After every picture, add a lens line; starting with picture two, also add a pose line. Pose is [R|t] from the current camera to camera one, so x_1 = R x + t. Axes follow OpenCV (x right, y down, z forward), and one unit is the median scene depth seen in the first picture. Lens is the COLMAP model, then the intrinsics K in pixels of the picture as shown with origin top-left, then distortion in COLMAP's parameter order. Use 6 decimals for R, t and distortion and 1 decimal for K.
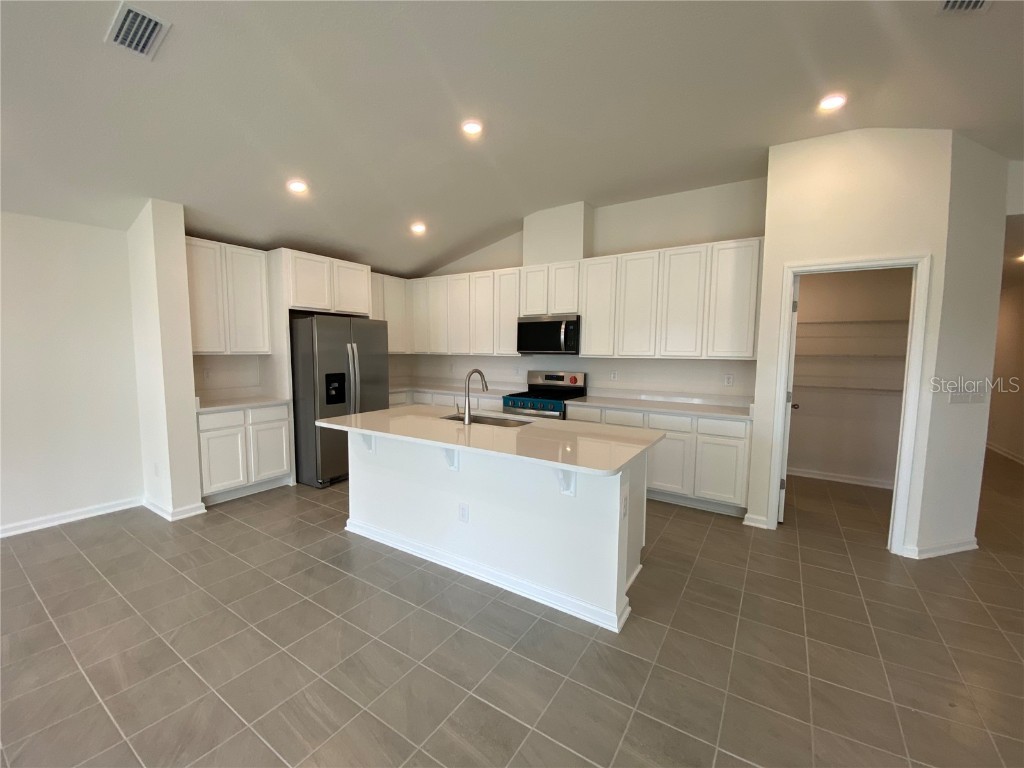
lens RADIAL K [[418.2, 0, 512.0], [0, 418.2, 384.0], [0, 0, 1]] dist [0.019045, -0.000119]
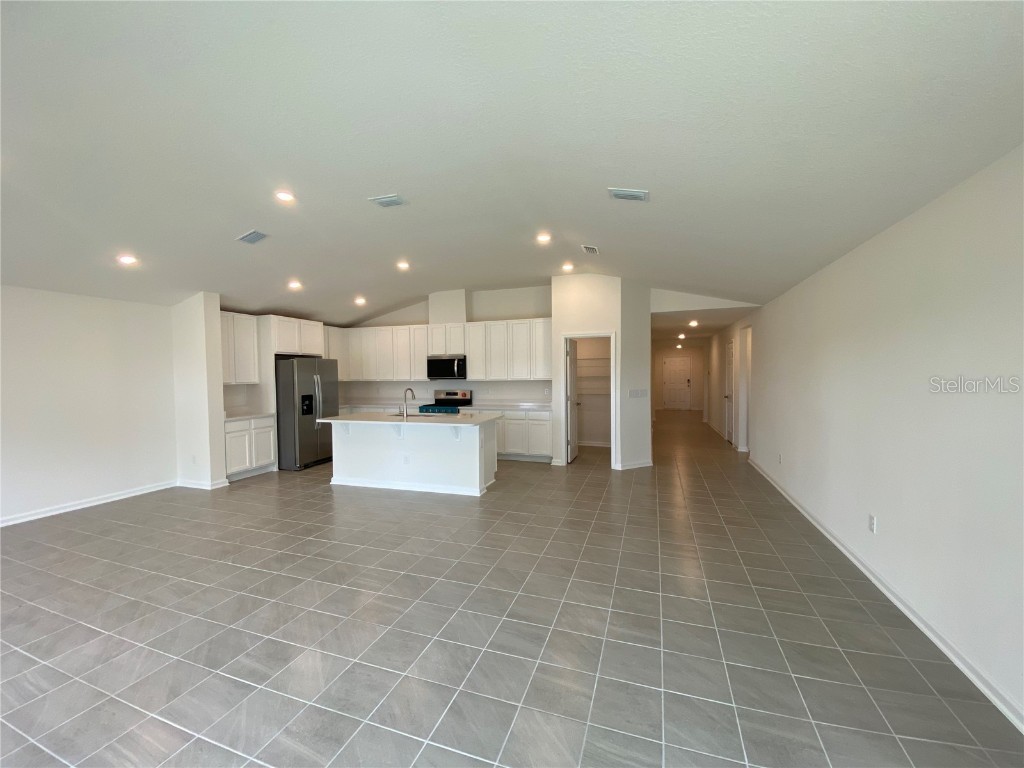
lens RADIAL K [[418.2, 0, 512.0], [0, 418.2, 384.0], [0, 0, 1]] dist [0.019045, -0.000119]
pose [[0.971609, -0.025295, 0.235235, -0.054966], [0.039097, 0.997765, -0.054196, 0.047901], [-0.233339, 0.061855, 0.970426, -0.677111]]
